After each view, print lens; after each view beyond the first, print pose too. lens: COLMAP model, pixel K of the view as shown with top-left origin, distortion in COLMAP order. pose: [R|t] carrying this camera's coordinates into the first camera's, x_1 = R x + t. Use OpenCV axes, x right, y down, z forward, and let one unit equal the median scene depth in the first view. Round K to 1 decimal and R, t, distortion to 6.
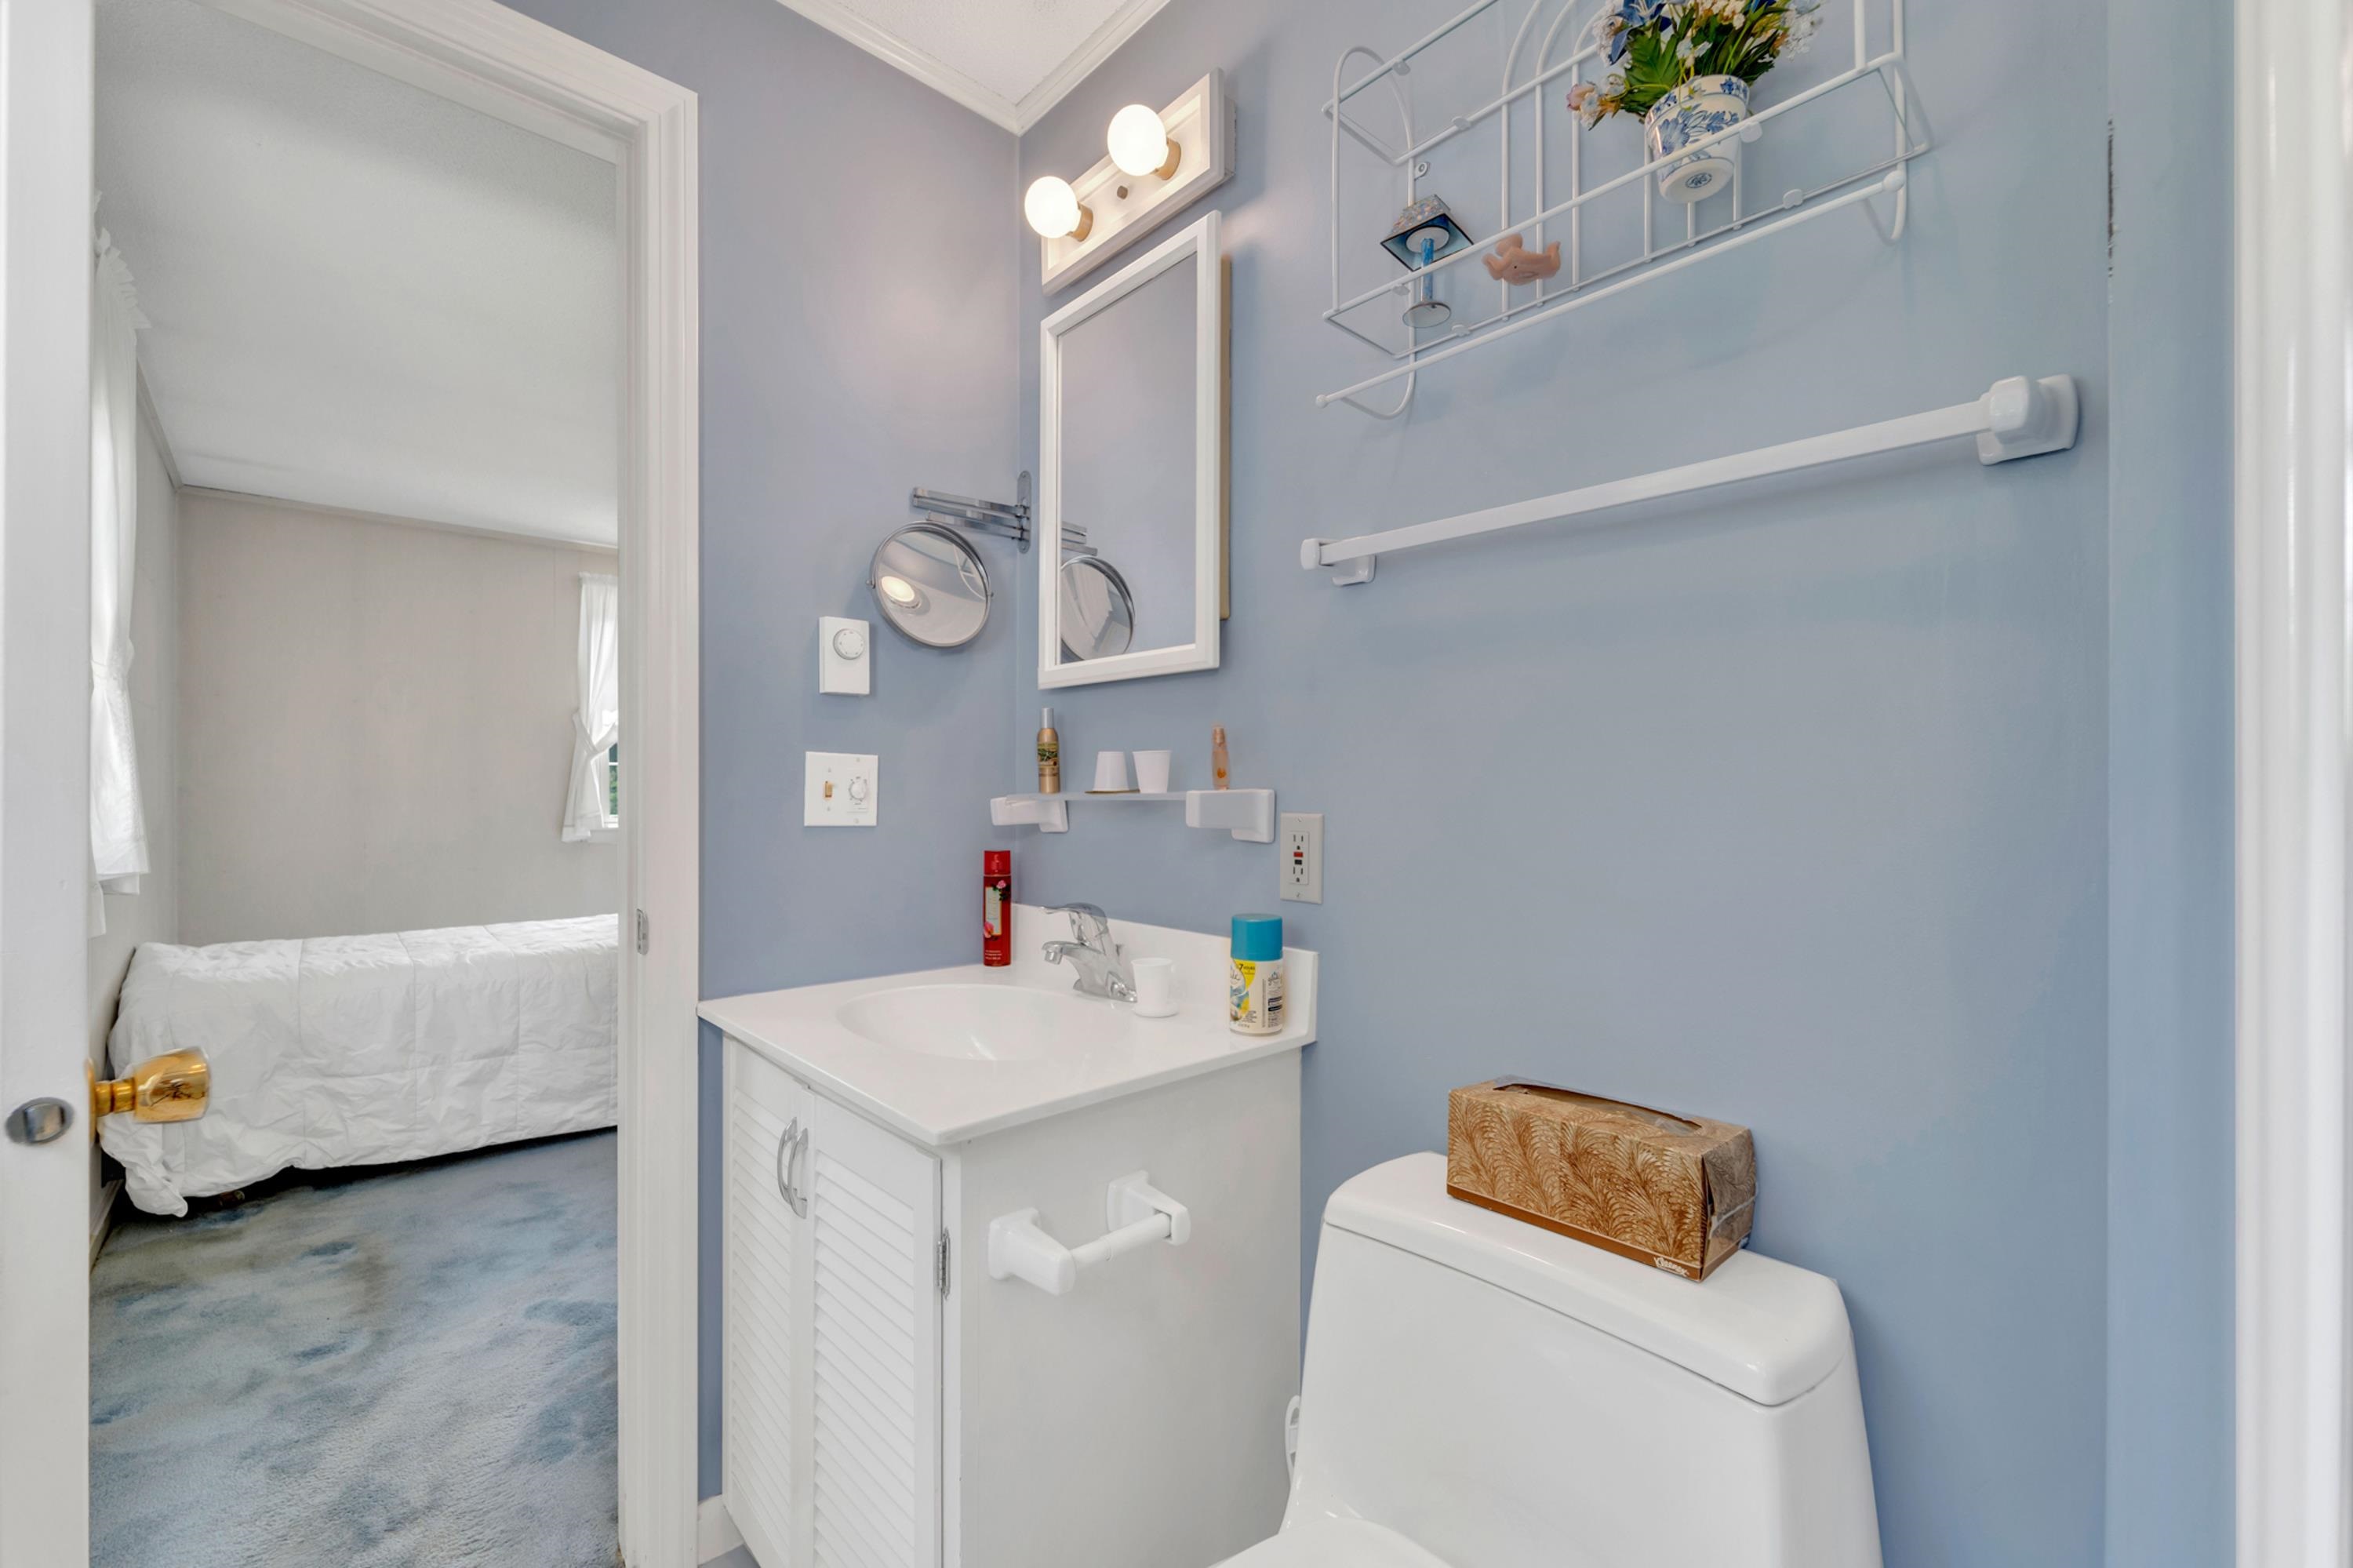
lens RADIAL K [[953.9, 0, 1173.7], [0, 953.9, 799.9], [0, 0, 1]] dist [0.001379, -0.000196]
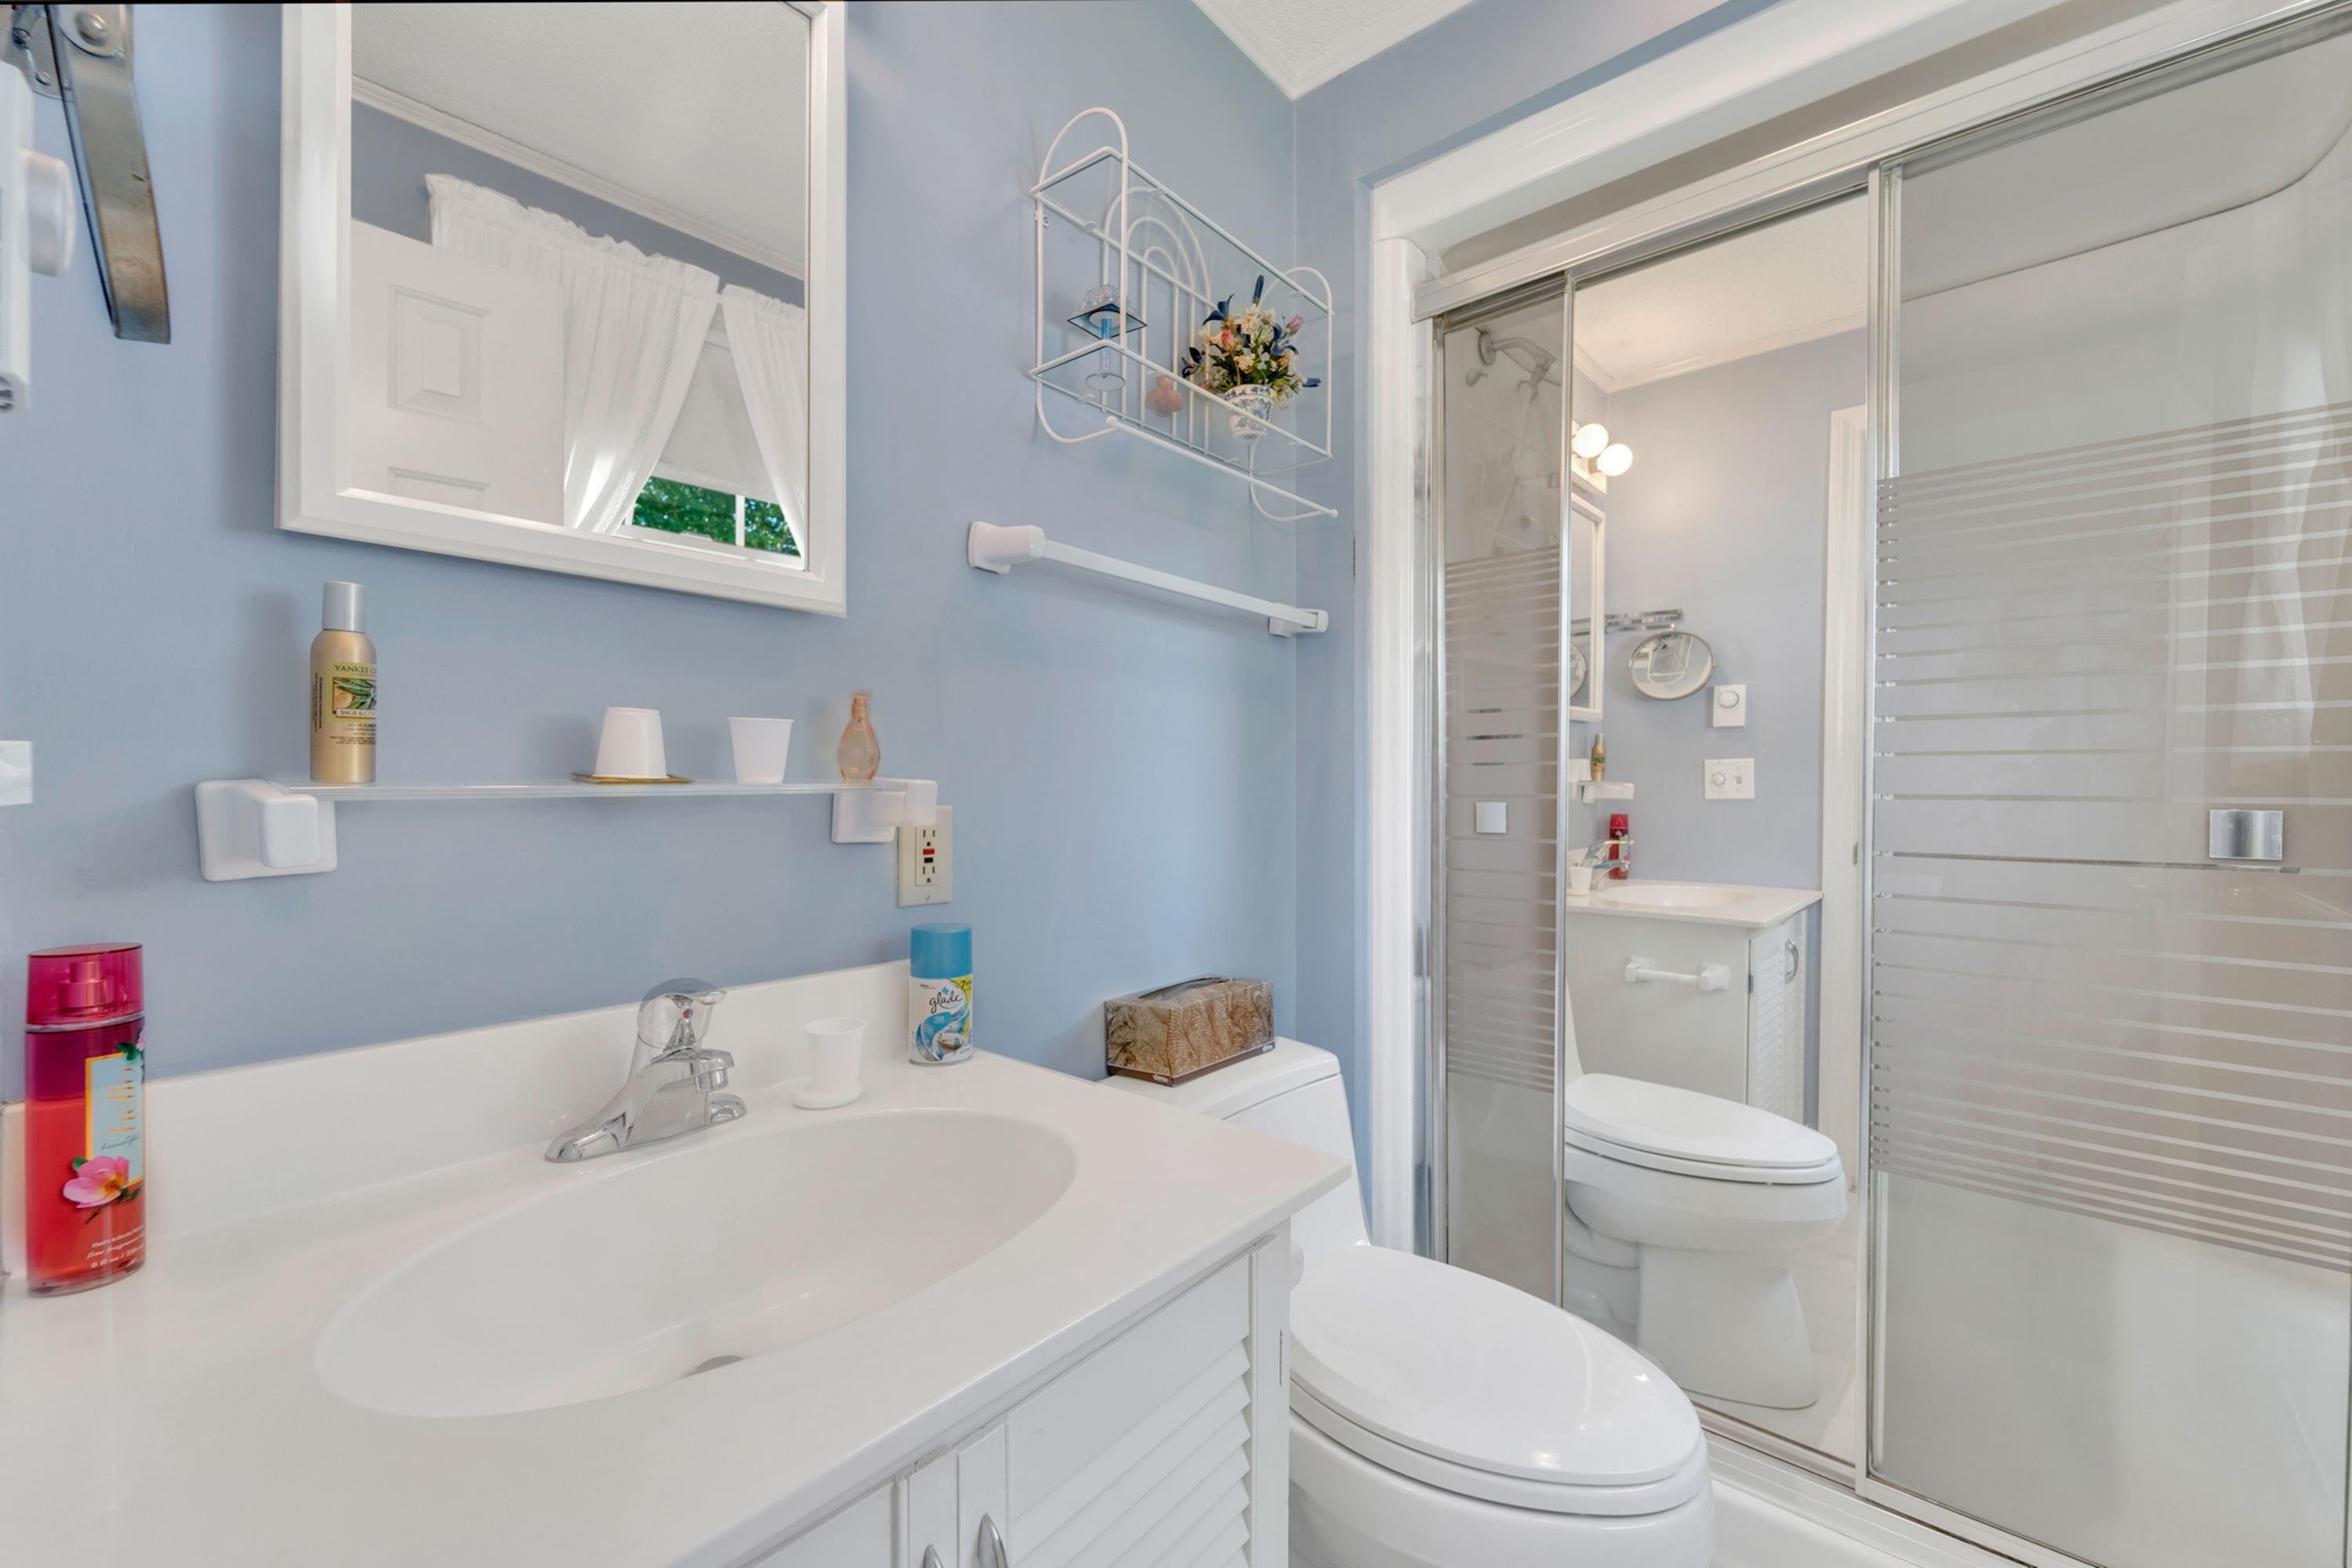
lens RADIAL K [[953.4, 0, 1173.2], [0, 953.4, 799.9], [0, 0, 1]] dist [0.001379, -0.000196]
pose [[-0.119402, -0.017444, 0.992693, -1.044713], [0.007245, 0.999804, 0.018440, -0.007532], [-0.992819, 0.009394, -0.119253, 1.186337]]
